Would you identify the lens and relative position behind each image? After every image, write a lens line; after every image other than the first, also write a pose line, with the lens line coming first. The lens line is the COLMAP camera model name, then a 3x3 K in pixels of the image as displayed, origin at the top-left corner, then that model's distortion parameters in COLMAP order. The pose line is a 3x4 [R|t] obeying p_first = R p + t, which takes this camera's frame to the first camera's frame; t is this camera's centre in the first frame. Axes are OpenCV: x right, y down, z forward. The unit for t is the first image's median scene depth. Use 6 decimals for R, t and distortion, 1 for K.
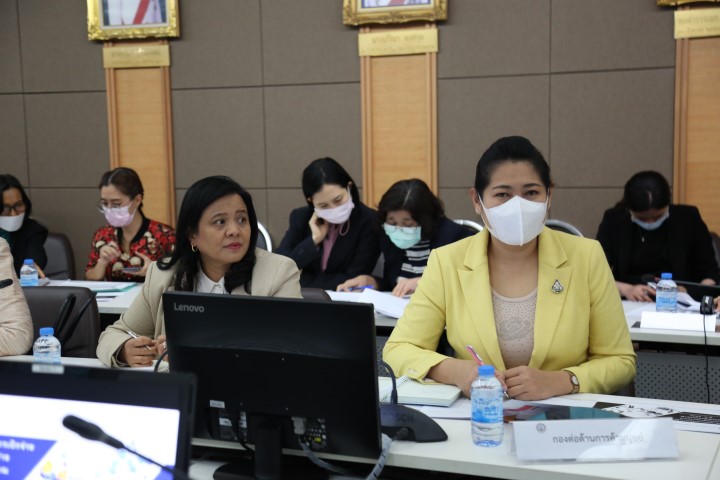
lens RADIAL K [[1117.9, 0, 357.0], [0, 1117.9, 269.6], [0, 0, 1]] dist [0.161254, 0.000000]
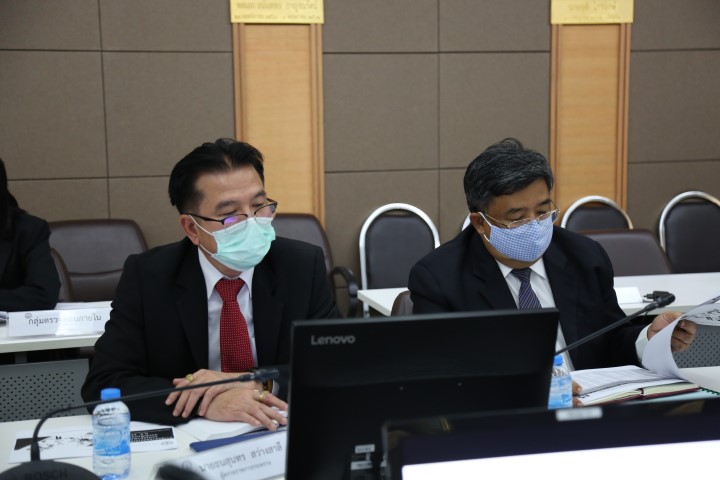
lens RADIAL K [[1234.7, 0, 362.1], [0, 1234.7, 241.0], [0, 0, 1]] dist [0.223178, 0.000000]
pose [[0.762339, -0.063383, 0.644067, -0.536833], [0.081295, 0.996688, 0.001862, -0.023518], [-0.642052, 0.050940, 0.764967, 0.243512]]
